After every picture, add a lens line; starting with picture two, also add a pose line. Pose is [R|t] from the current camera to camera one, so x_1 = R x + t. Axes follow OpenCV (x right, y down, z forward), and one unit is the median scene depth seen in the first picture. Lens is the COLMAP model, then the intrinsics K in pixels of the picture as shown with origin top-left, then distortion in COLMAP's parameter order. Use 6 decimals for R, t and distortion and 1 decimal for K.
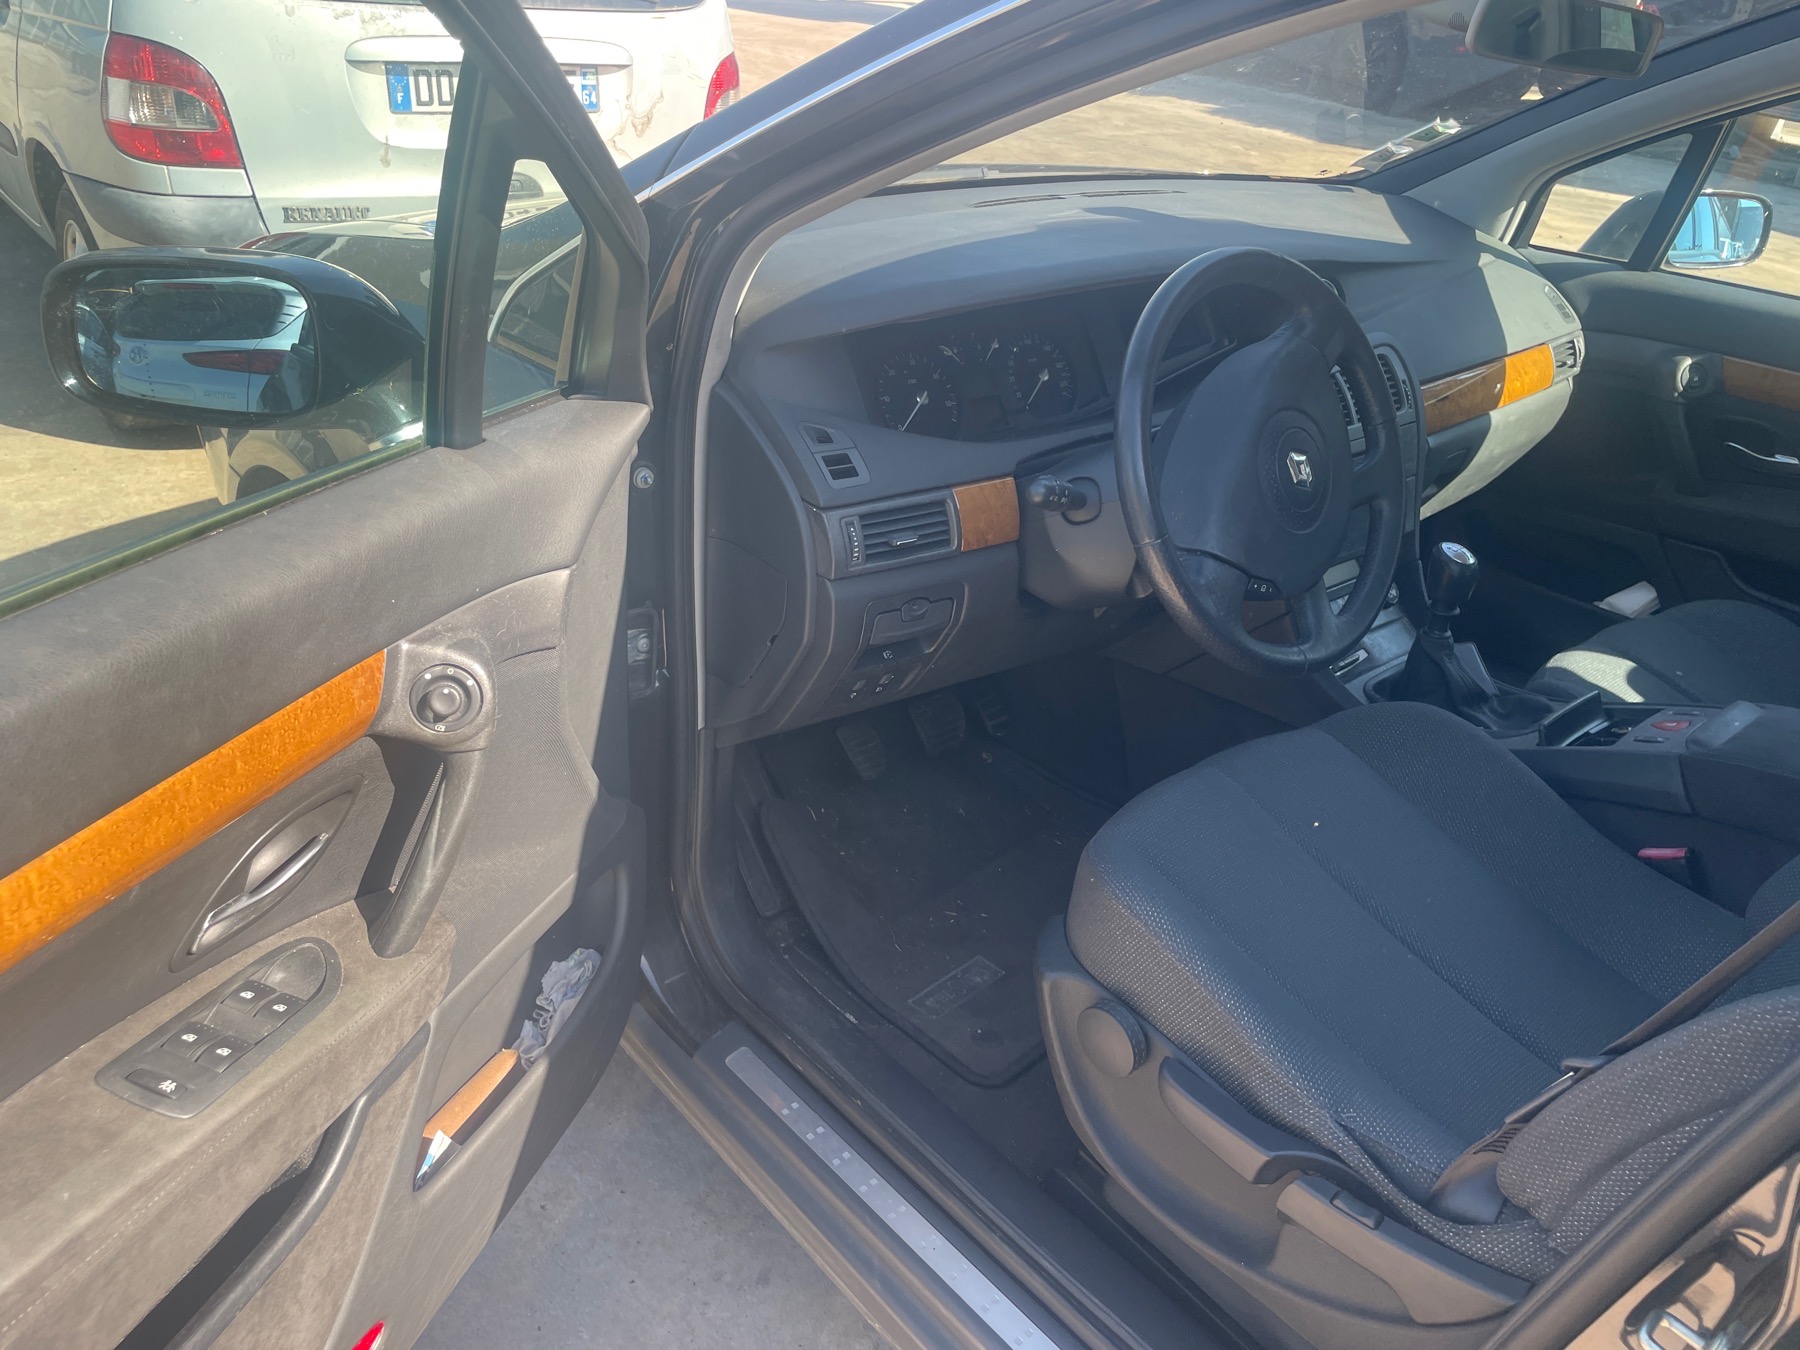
lens RADIAL K [[1358.0, 0, 907.3], [0, 1358.0, 670.3], [0, 0, 1]] dist [0.080655, -0.108209]
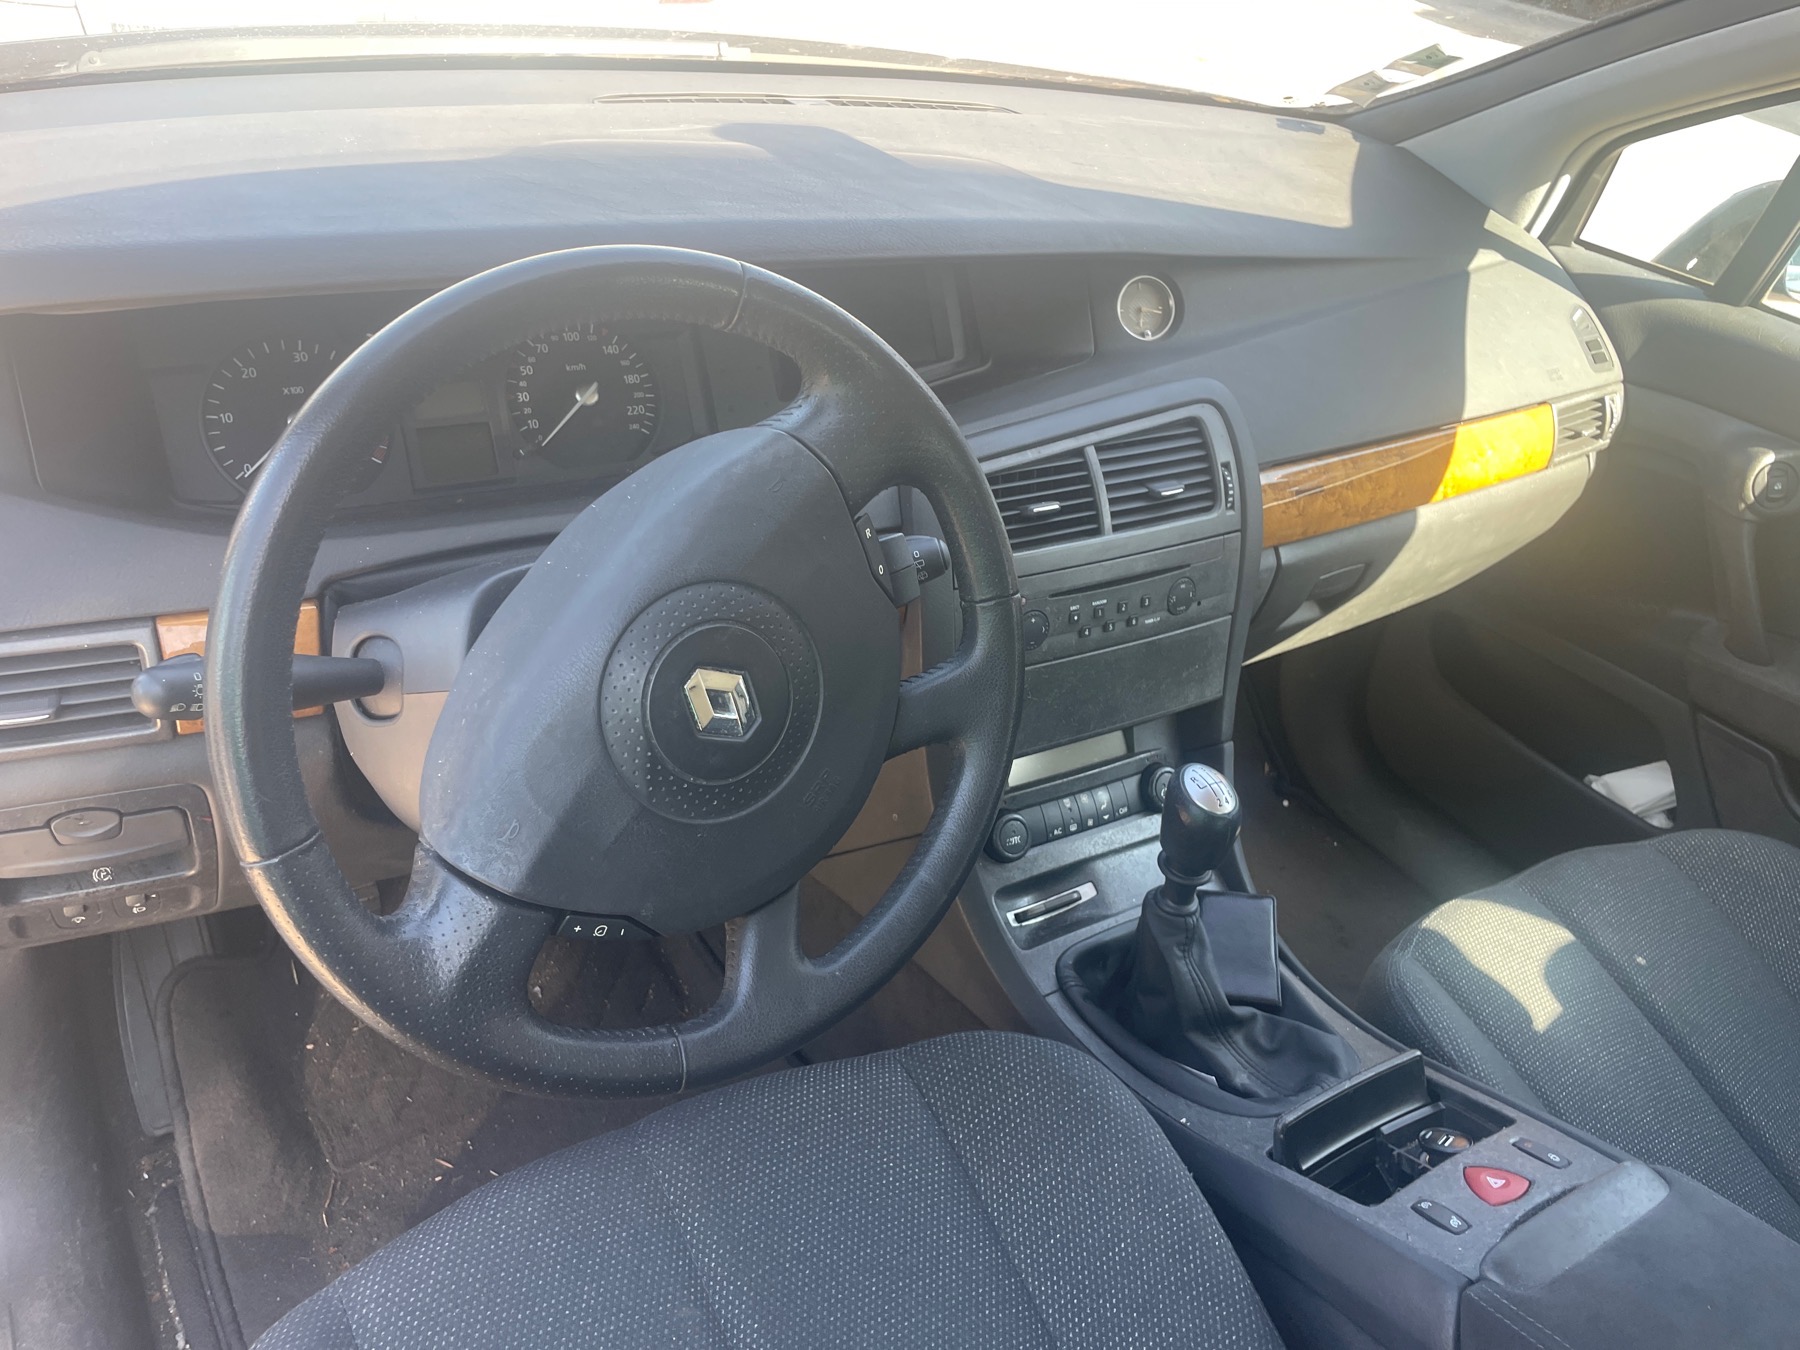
lens RADIAL K [[1358.0, 0, 907.3], [0, 1358.0, 670.3], [0, 0, 1]] dist [0.080655, -0.108209]
pose [[0.985406, 0.138390, -0.099116, 0.260305], [-0.130024, 0.987737, 0.086425, -0.135952], [0.109861, -0.072276, 0.991316, 0.328350]]
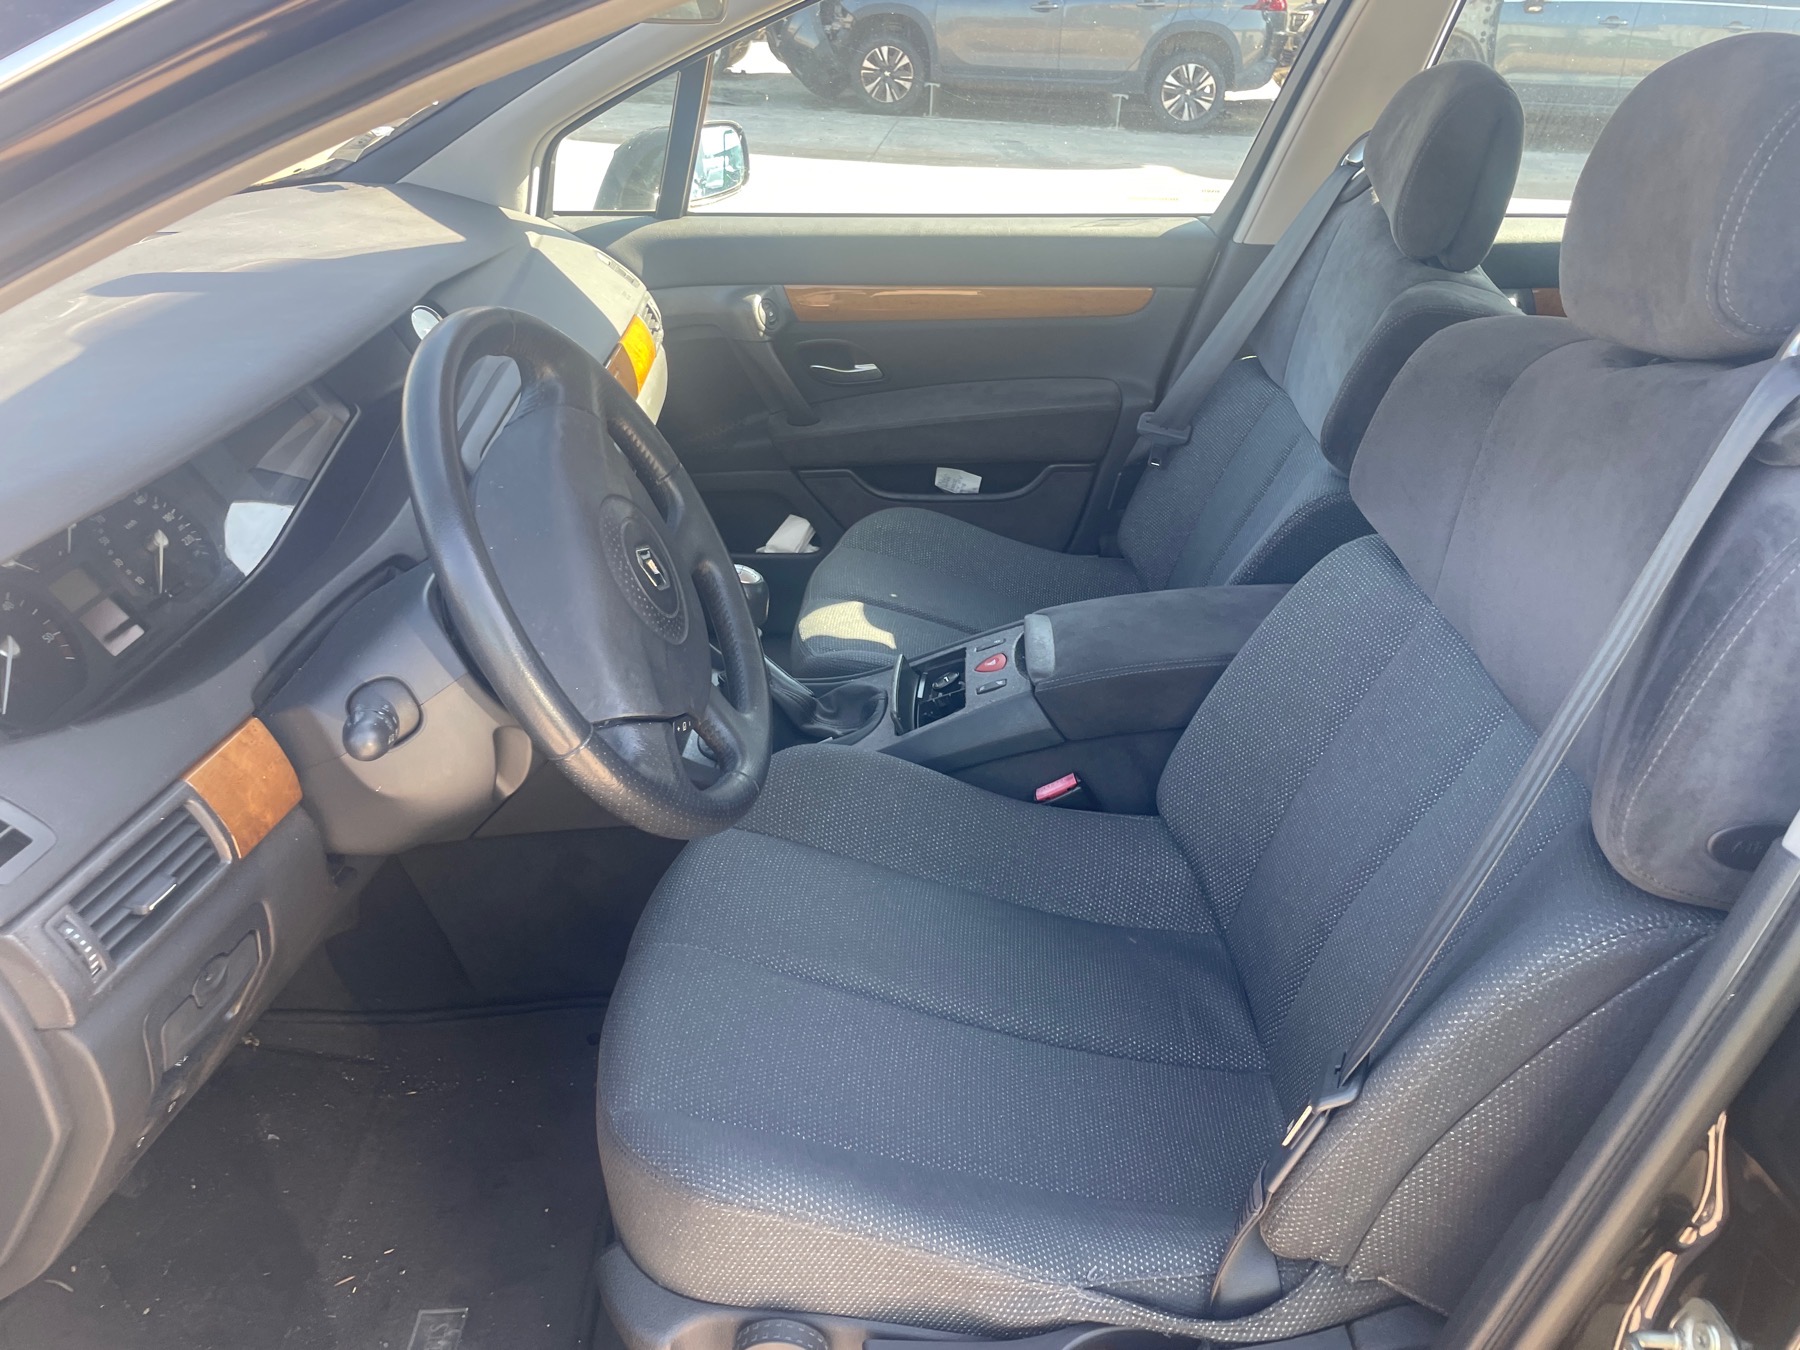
lens RADIAL K [[1358.0, 0, 907.3], [0, 1358.0, 670.3], [0, 0, 1]] dist [0.080655, -0.108209]
pose [[0.692294, -0.394346, 0.604335, -0.067204], [0.373717, 0.912345, 0.167221, -0.108565], [-0.617305, 0.110084, 0.778984, 0.199499]]
